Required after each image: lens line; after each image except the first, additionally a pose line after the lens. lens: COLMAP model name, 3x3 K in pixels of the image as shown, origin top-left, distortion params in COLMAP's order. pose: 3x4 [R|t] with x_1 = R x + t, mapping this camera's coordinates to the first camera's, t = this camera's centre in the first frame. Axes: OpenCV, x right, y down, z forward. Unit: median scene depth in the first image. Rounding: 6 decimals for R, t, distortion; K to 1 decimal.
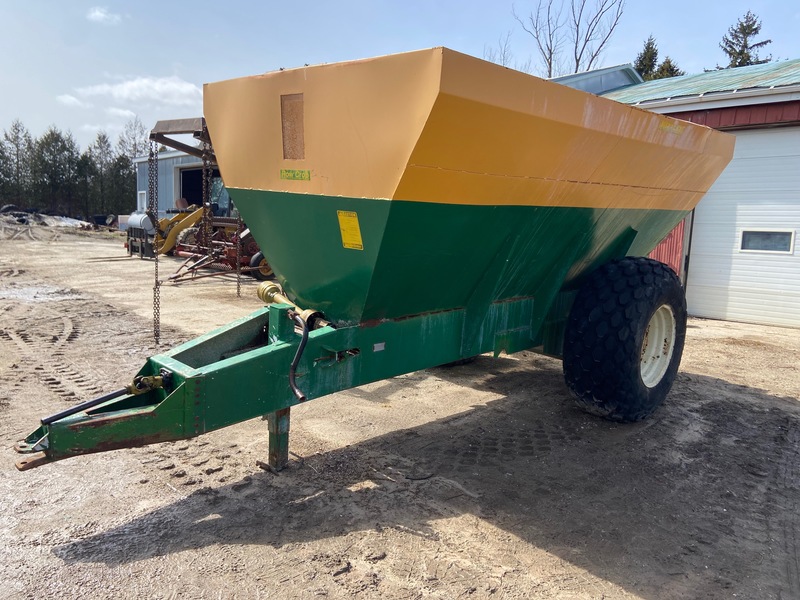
lens RADIAL K [[612.2, 0, 397.9], [0, 612.2, 286.3], [0, 0, 1]] dist [0.128648, -0.170243]
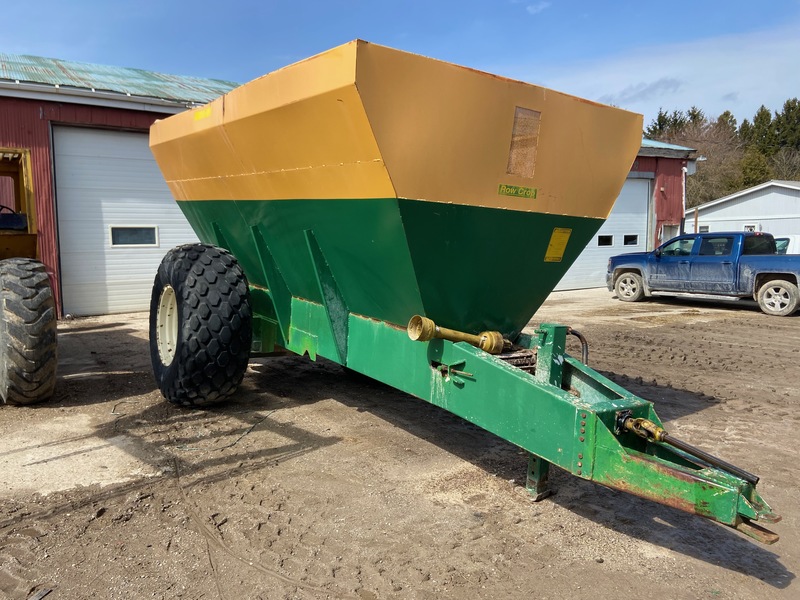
lens RADIAL K [[612.2, 0, 397.9], [0, 612.2, 286.3], [0, 0, 1]] dist [0.128648, -0.170243]
pose [[0.176883, -0.122847, 0.976535, -0.860187], [0.101029, 0.989205, 0.106141, -0.115892], [-0.979033, 0.079884, 0.187385, 0.755652]]
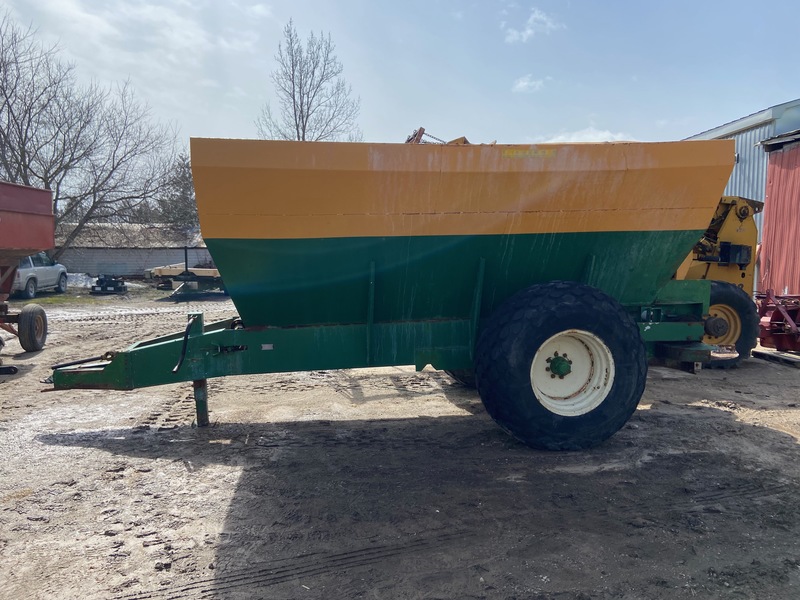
lens RADIAL K [[612.2, 0, 397.9], [0, 612.2, 286.3], [0, 0, 1]] dist [0.128648, -0.170243]
pose [[0.795217, -0.011713, -0.606212, 0.798827], [-0.034451, 0.997325, -0.064462, 0.034200], [0.605346, 0.072146, 0.792686, 0.071652]]
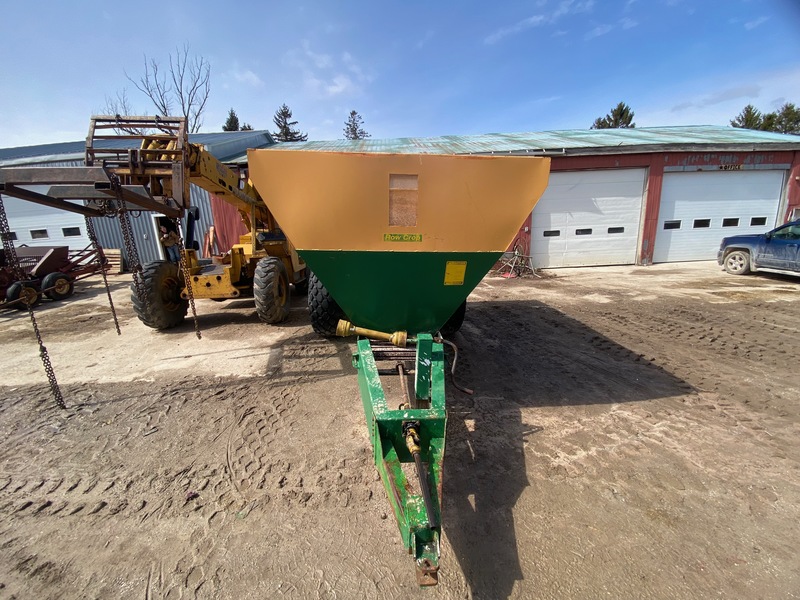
lens RADIAL K [[327.9, 0, 401.9], [0, 327.9, 291.3], [0, 0, 1]] dist [0.021789, -0.020677]
pose [[0.654644, -0.225682, 0.721463, -0.516335], [0.134852, 0.973951, 0.182301, -0.146798], [-0.743812, -0.022051, 0.668025, 0.399307]]
